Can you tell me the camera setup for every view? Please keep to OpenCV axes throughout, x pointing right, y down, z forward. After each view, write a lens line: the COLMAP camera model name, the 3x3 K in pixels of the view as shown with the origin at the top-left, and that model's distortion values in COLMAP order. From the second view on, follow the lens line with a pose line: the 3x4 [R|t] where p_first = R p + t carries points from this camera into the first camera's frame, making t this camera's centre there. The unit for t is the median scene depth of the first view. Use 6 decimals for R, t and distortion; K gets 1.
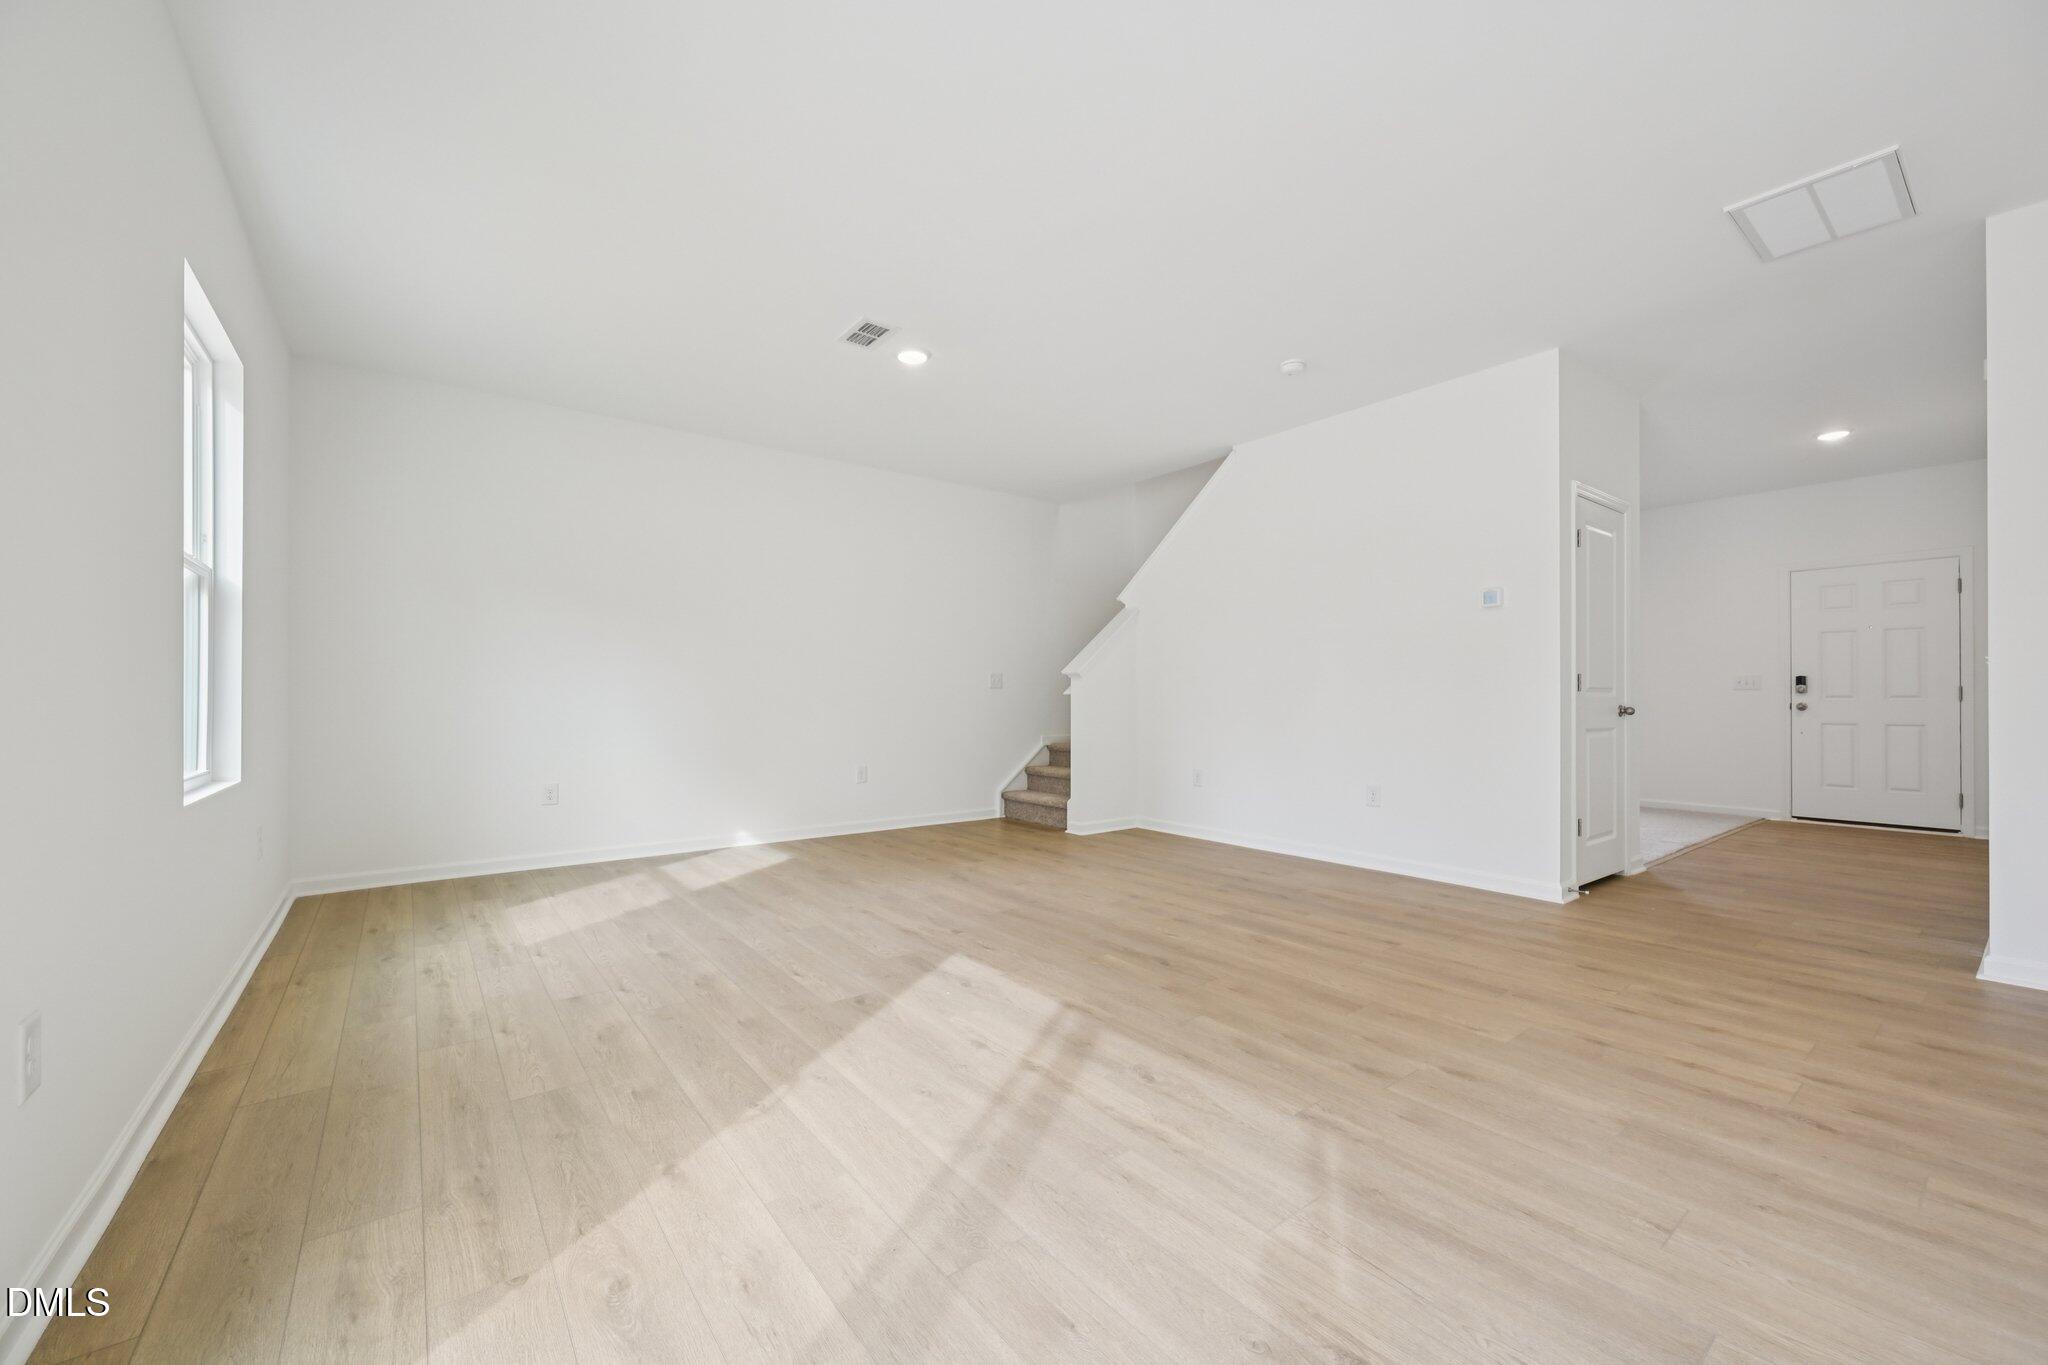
lens RADIAL K [[801.9, 0, 1040.1], [0, 801.9, 700.3], [0, 0, 1]] dist [-0.006682, 0.000495]
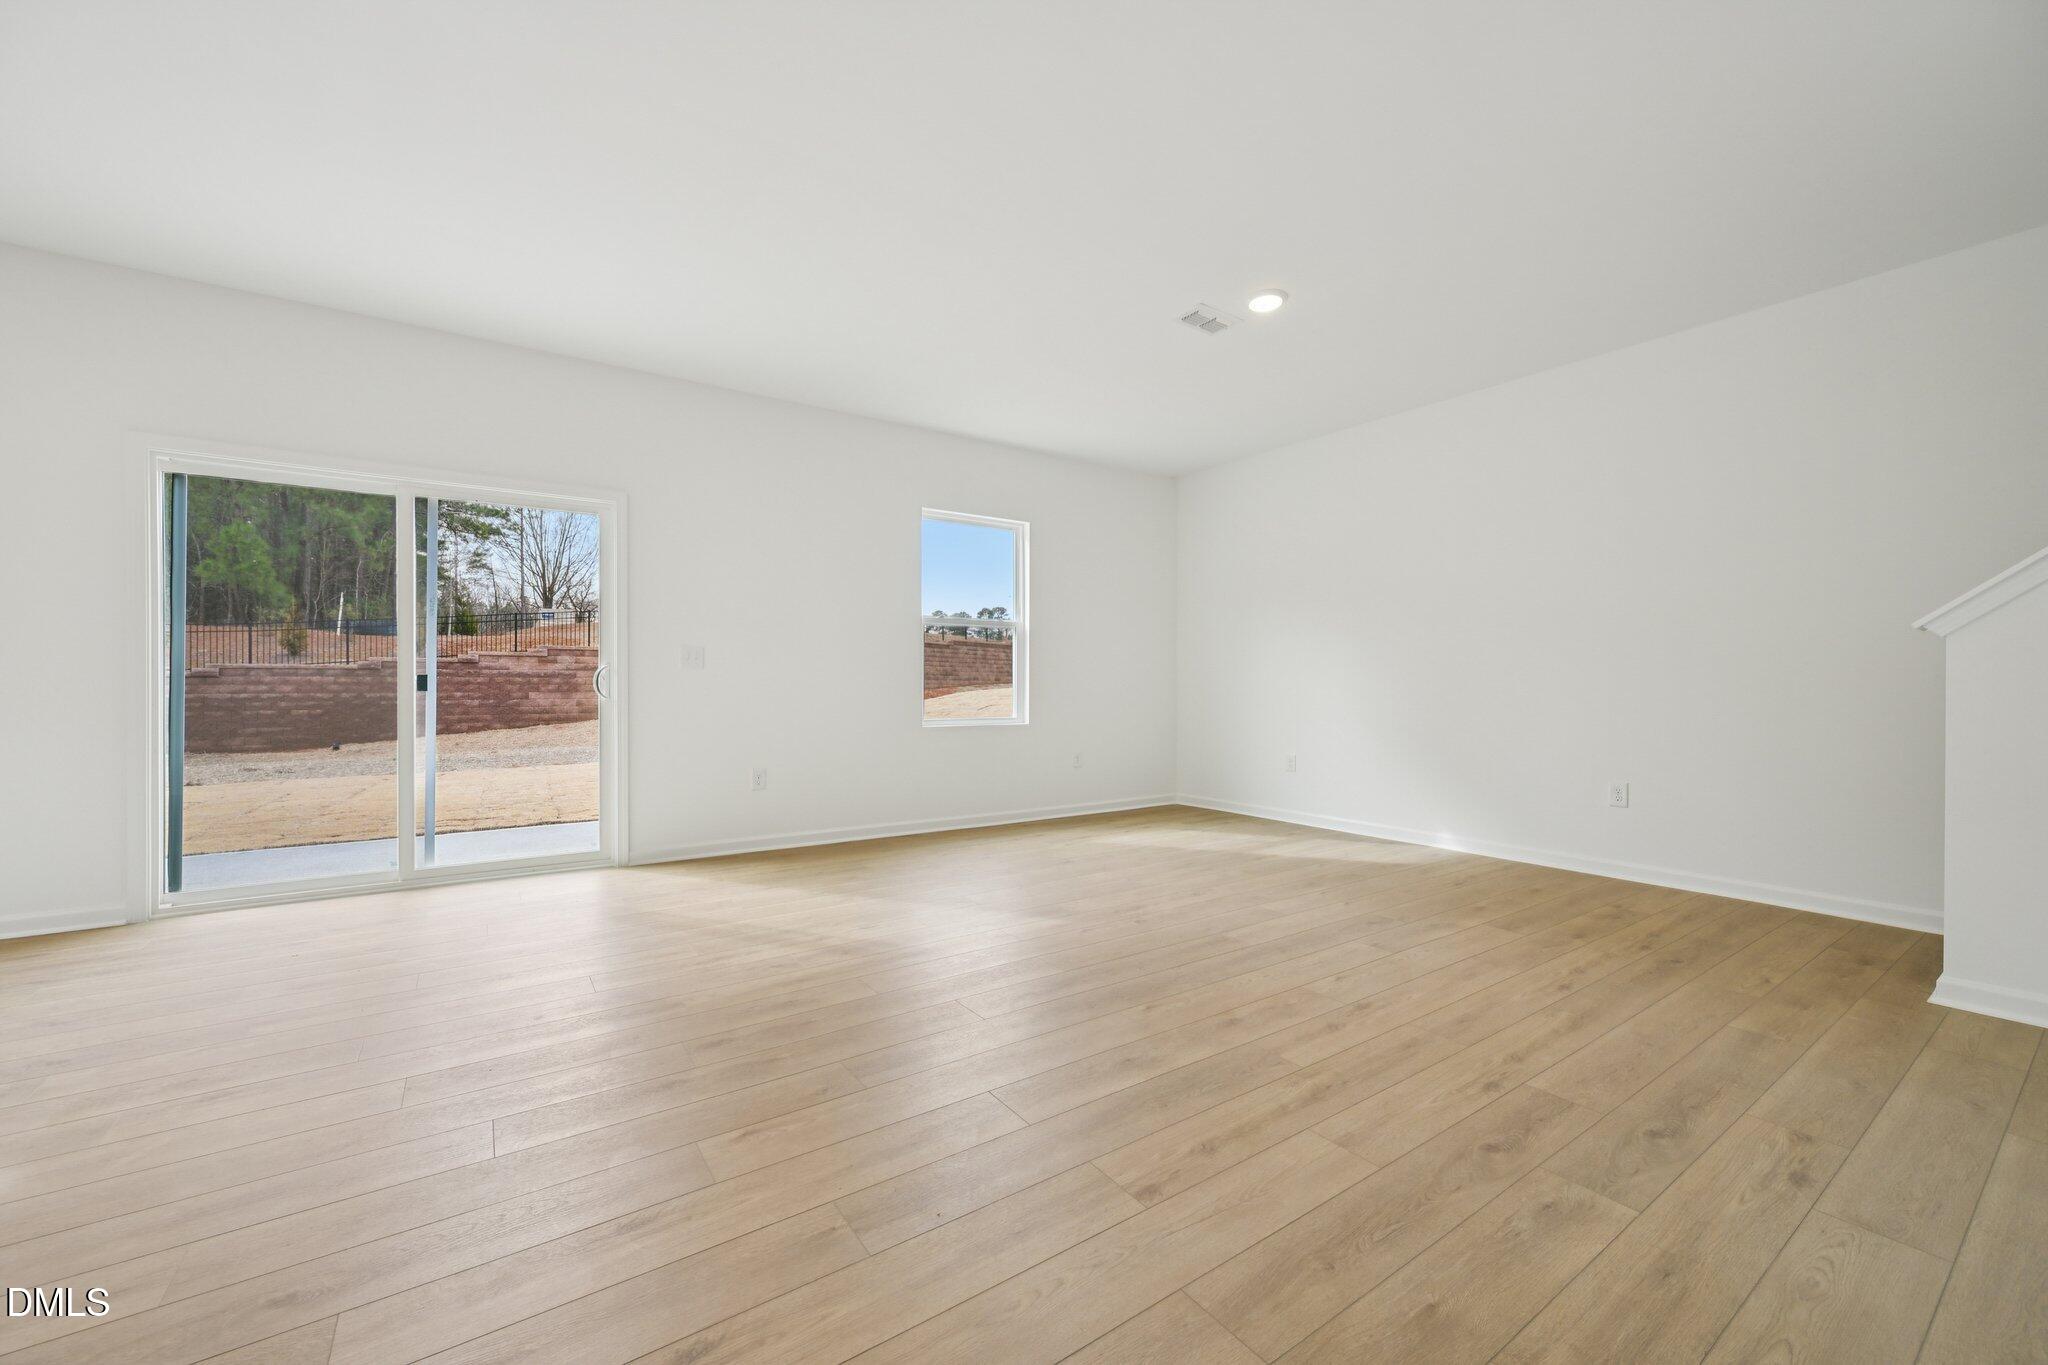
lens RADIAL K [[801.9, 0, 1007.8], [0, 801.9, 684.4], [0, 0, 1]] dist [-0.006682, 0.000495]
pose [[-0.073126, -0.000545, -0.997323, 1.157885], [-0.006924, 0.999976, -0.000038, -0.000512], [0.997299, 0.006903, -0.073128, 1.189092]]
